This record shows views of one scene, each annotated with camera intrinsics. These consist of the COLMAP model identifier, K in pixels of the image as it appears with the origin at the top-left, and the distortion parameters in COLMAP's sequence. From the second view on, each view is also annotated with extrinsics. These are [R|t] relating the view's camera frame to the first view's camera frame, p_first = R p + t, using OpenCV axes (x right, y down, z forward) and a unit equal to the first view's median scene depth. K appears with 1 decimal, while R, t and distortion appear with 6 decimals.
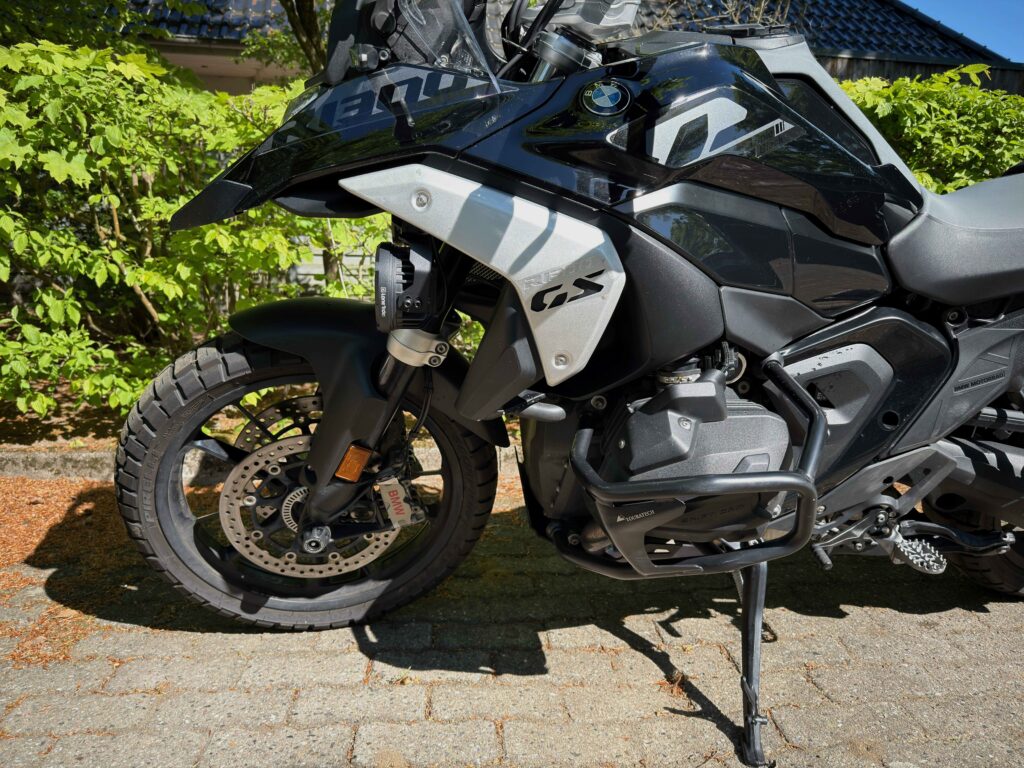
lens RADIAL K [[722.0, 0, 512.0], [0, 722.0, 384.0], [0, 0, 1]] dist [0.028749, -0.081059]
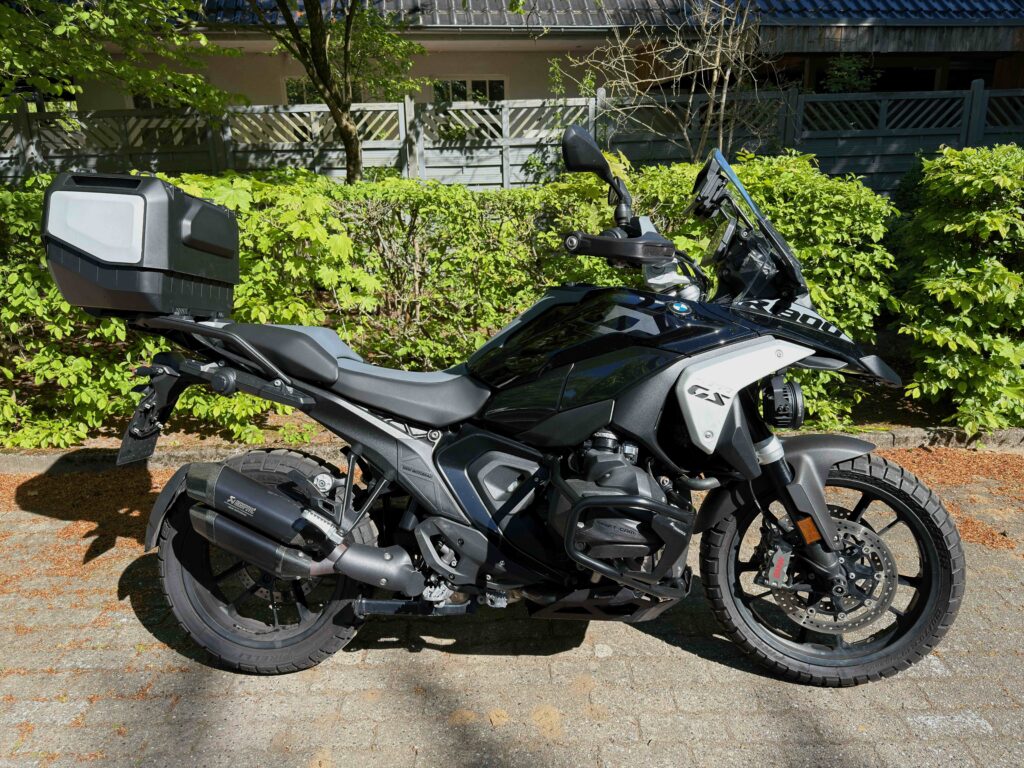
lens RADIAL K [[722.0, 0, 512.0], [0, 722.0, 384.0], [0, 0, 1]] dist [0.028749, -0.081059]
pose [[0.997454, -0.011811, -0.070325, 0.201724], [0.019527, 0.993732, 0.110067, -0.193843], [0.068584, -0.111160, 0.991433, -0.431222]]
